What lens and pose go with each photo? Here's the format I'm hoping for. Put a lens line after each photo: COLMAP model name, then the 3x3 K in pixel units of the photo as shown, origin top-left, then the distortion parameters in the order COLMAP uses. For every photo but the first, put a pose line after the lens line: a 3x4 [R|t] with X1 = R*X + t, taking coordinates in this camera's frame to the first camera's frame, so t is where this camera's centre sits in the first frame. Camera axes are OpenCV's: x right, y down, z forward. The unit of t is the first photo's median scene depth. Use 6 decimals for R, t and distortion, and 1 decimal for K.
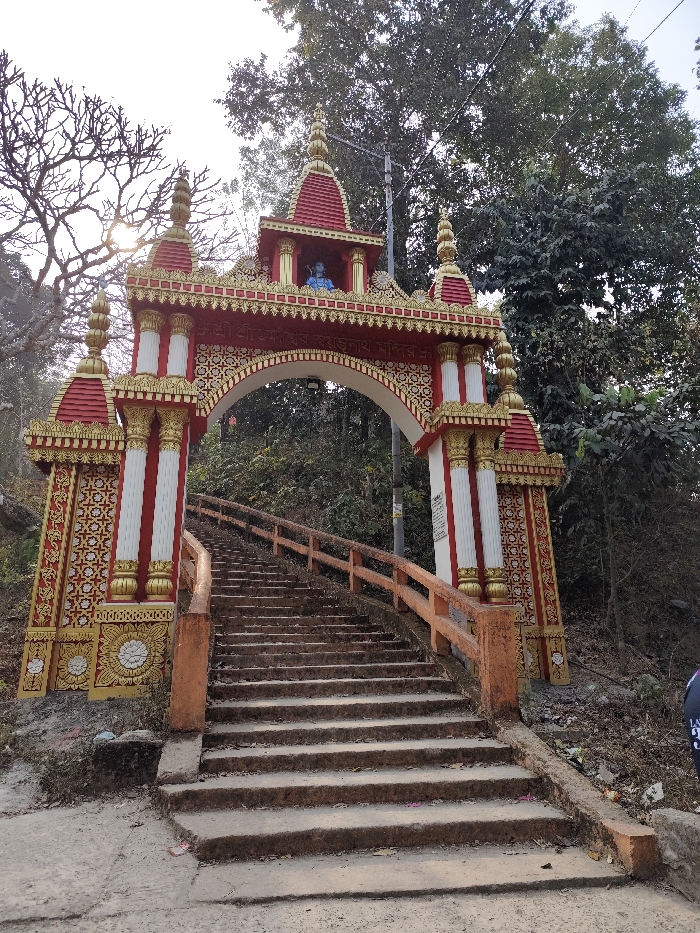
lens RADIAL K [[614.3, 0, 350.0], [0, 614.3, 466.5], [0, 0, 1]] dist [0.008329, 0.000145]
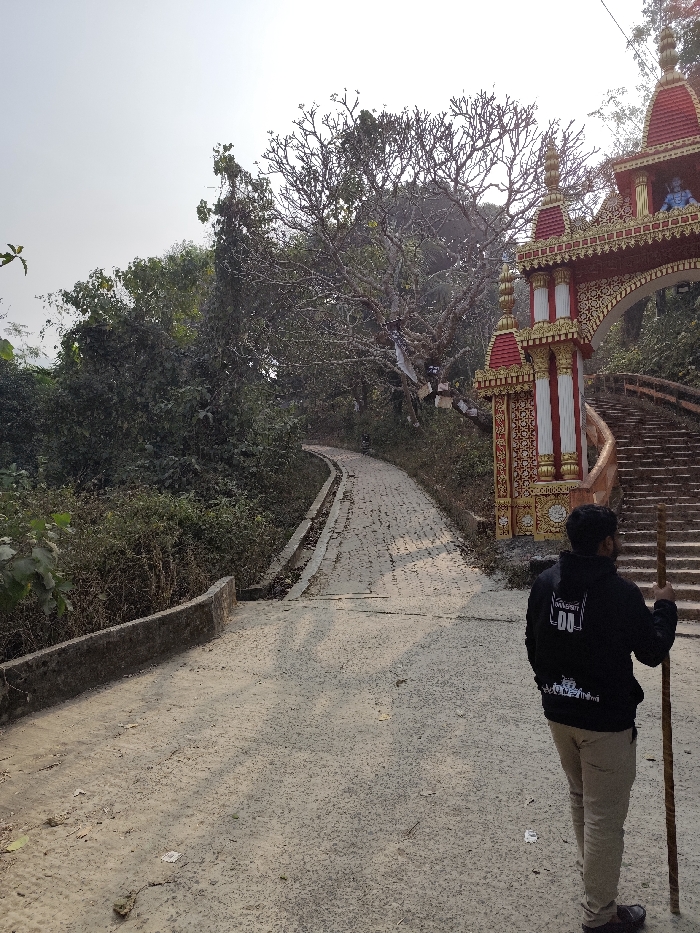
lens RADIAL K [[614.3, 0, 350.0], [0, 614.3, 466.5], [0, 0, 1]] dist [0.008329, 0.000145]
pose [[0.720552, -0.064702, -0.690376, 0.310271], [0.212441, 0.968357, 0.130972, -0.110799], [0.660056, -0.241036, 0.711497, -0.375721]]
